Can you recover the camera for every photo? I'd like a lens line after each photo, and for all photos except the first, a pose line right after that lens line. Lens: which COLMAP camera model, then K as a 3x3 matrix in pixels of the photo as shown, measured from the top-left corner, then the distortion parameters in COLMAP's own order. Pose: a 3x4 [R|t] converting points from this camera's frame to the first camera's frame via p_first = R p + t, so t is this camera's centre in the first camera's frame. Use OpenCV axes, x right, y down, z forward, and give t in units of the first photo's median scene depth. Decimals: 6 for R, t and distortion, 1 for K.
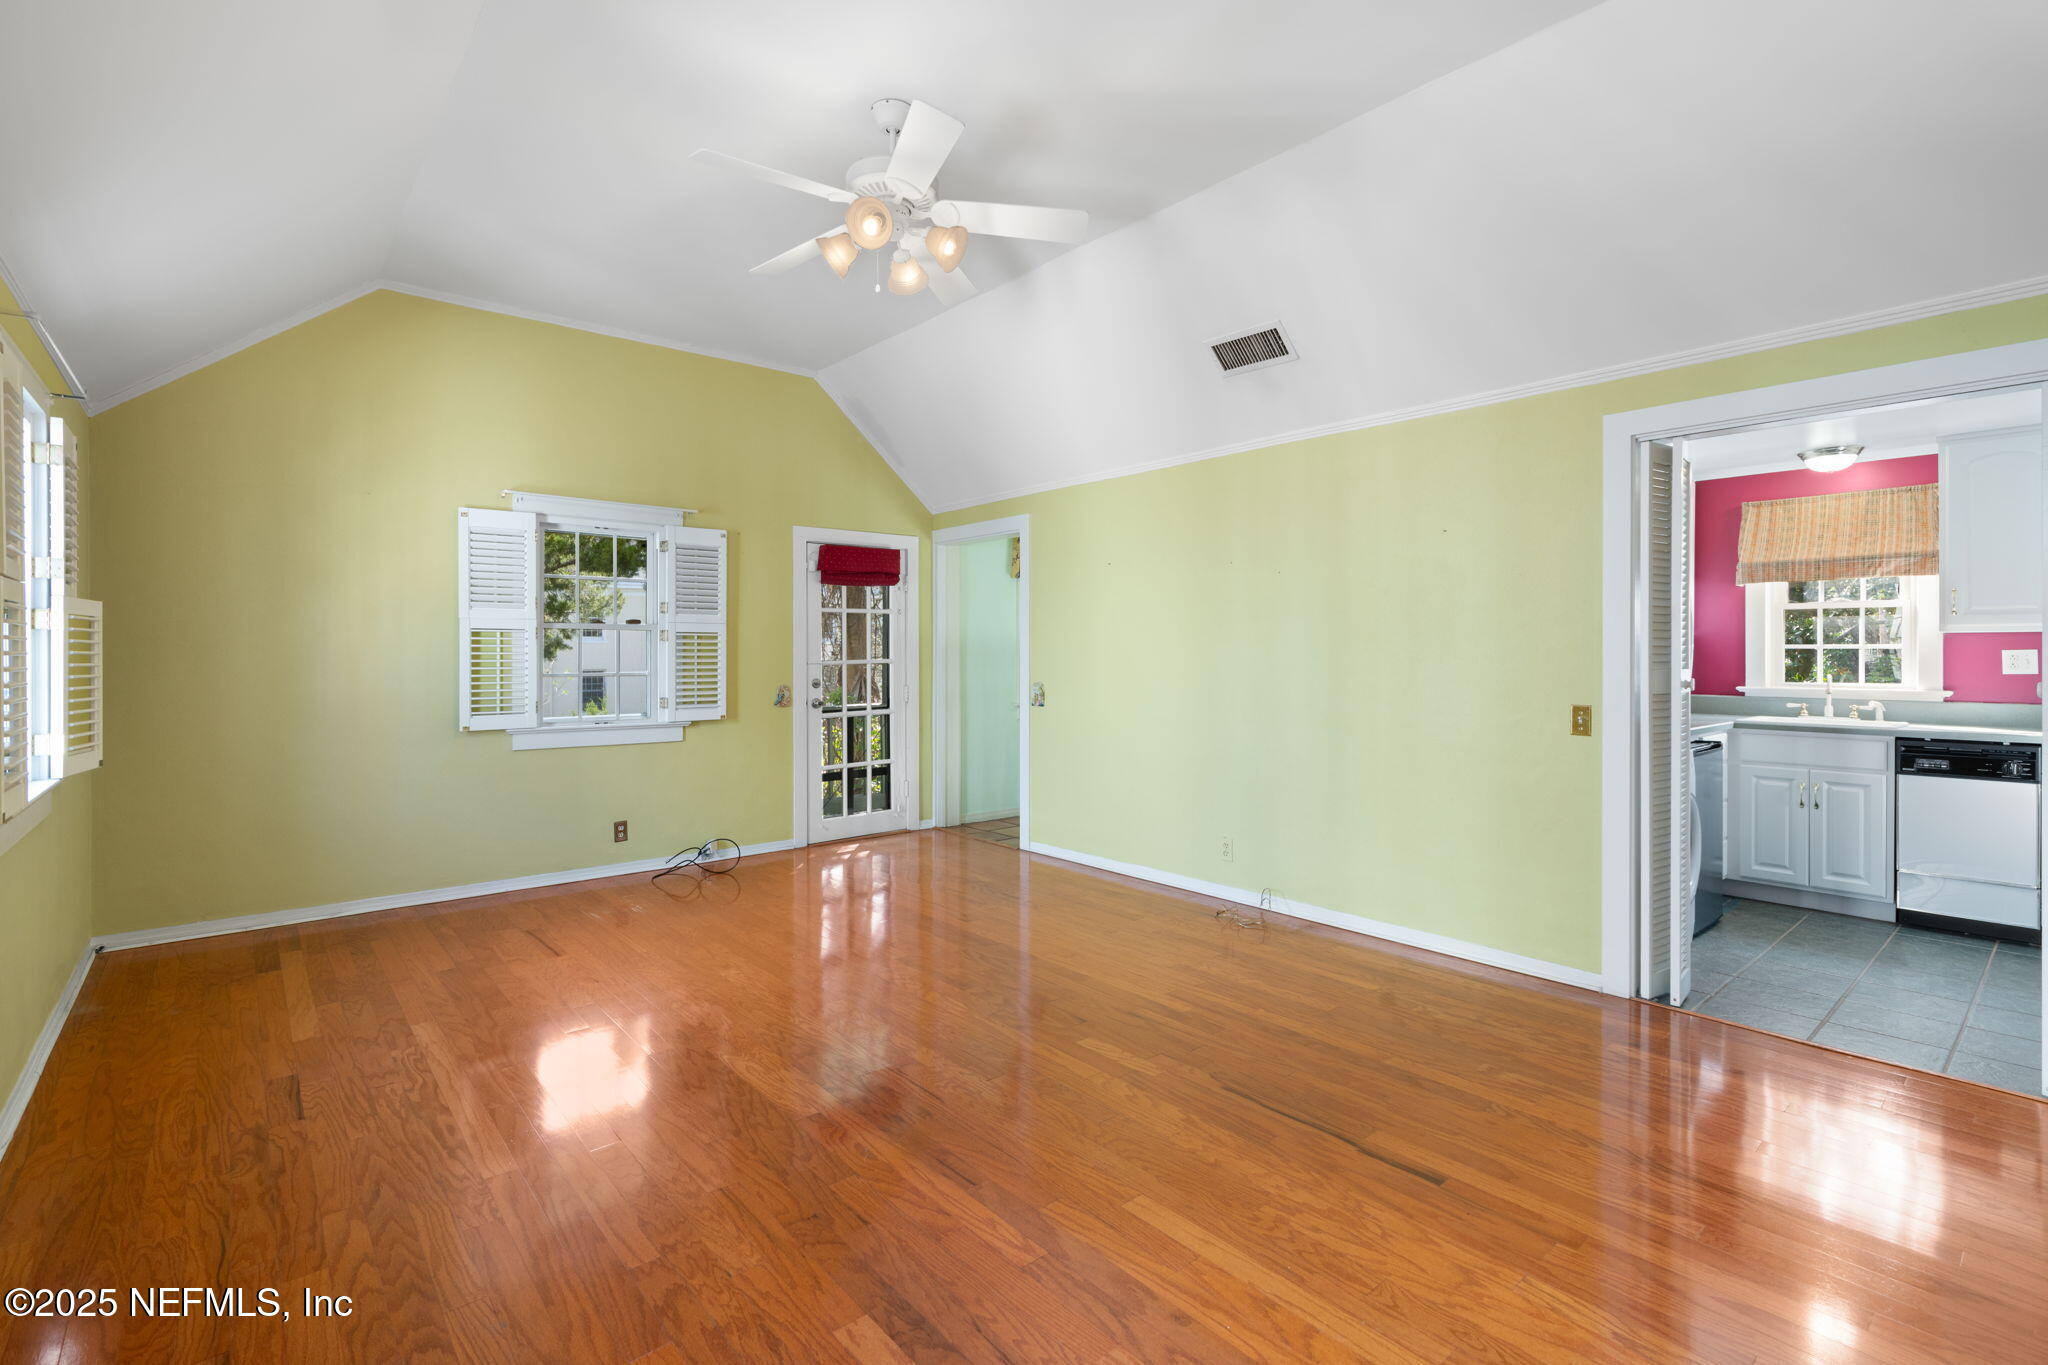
lens RADIAL K [[937.9, 0, 1017.5], [0, 937.9, 658.7], [0, 0, 1]] dist [-0.001408, 0.000016]
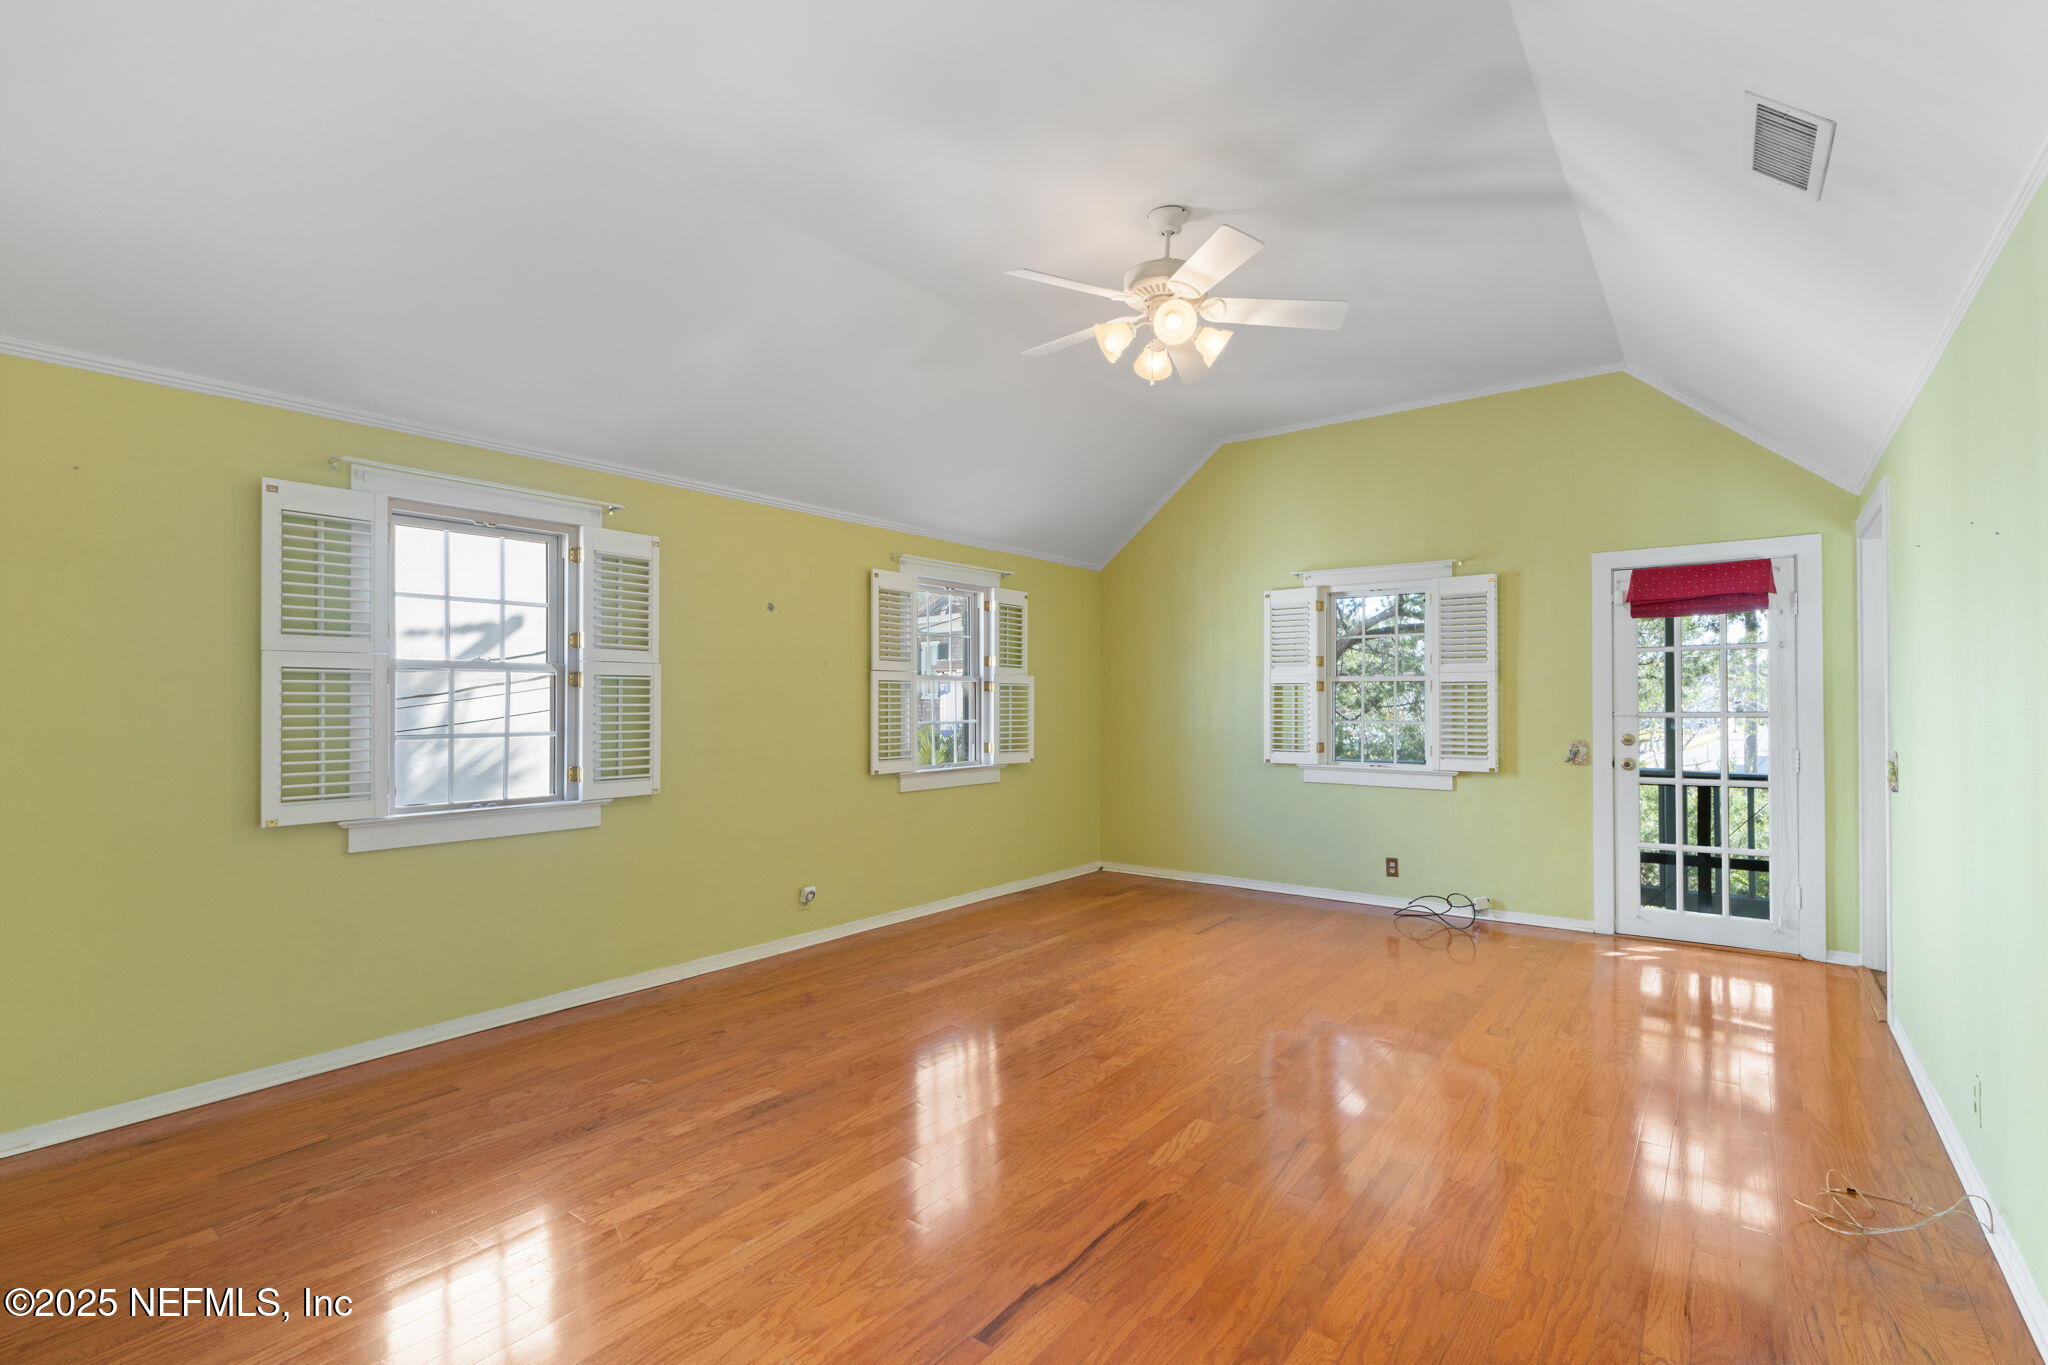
lens RADIAL K [[920.7, 0, 1026.9], [0, 920.7, 697.0], [0, 0, 1]] dist [-0.001427, -0.000093]
pose [[0.214846, -0.003718, -0.976641, 0.787829], [-0.004639, 0.999978, -0.004828, -0.008306], [0.976637, 0.005568, 0.214824, 0.533376]]
